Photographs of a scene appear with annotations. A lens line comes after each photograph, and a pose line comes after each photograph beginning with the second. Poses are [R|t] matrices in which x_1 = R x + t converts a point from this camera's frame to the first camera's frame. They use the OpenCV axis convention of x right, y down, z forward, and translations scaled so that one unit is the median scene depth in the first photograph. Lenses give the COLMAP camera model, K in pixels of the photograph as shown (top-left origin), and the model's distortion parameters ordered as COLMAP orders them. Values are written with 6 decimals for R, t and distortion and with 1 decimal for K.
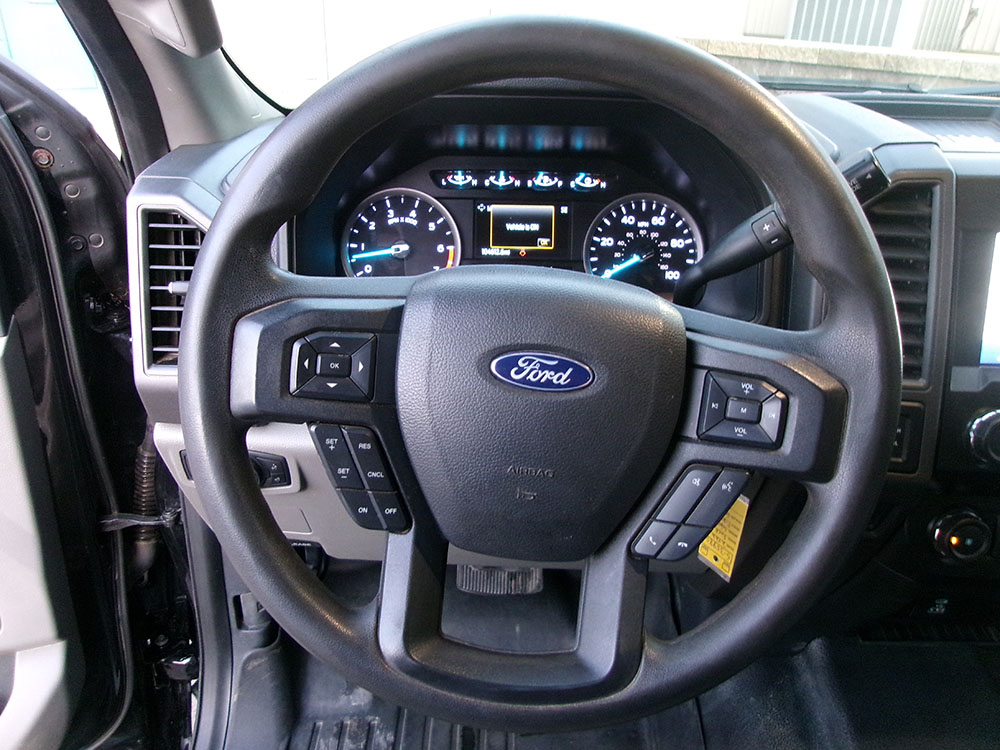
lens RADIAL K [[779.9, 0, 496.1], [0, 779.9, 375.5], [0, 0, 1]] dist [-0.014028, 0.036921]
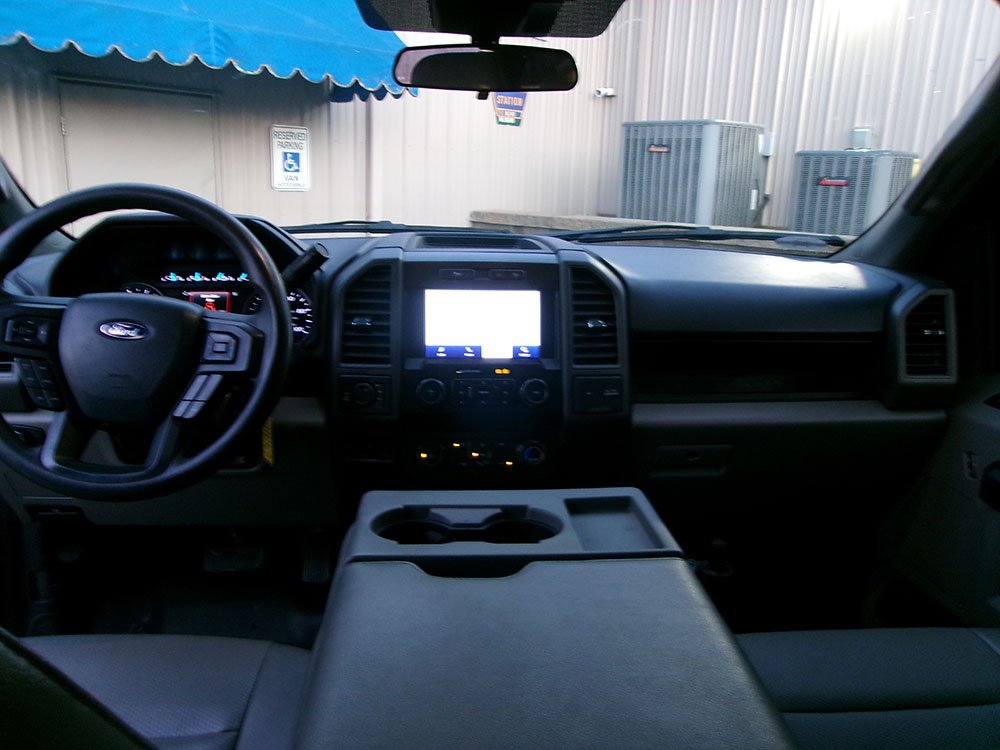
lens RADIAL K [[779.9, 0, 498.3], [0, 779.9, 377.8], [0, 0, 1]] dist [-0.014028, 0.036921]
pose [[0.995664, -0.024102, 0.089848, 0.539827], [0.042451, 0.977142, -0.208307, 0.373742], [-0.082774, 0.211218, 0.973928, -0.727469]]
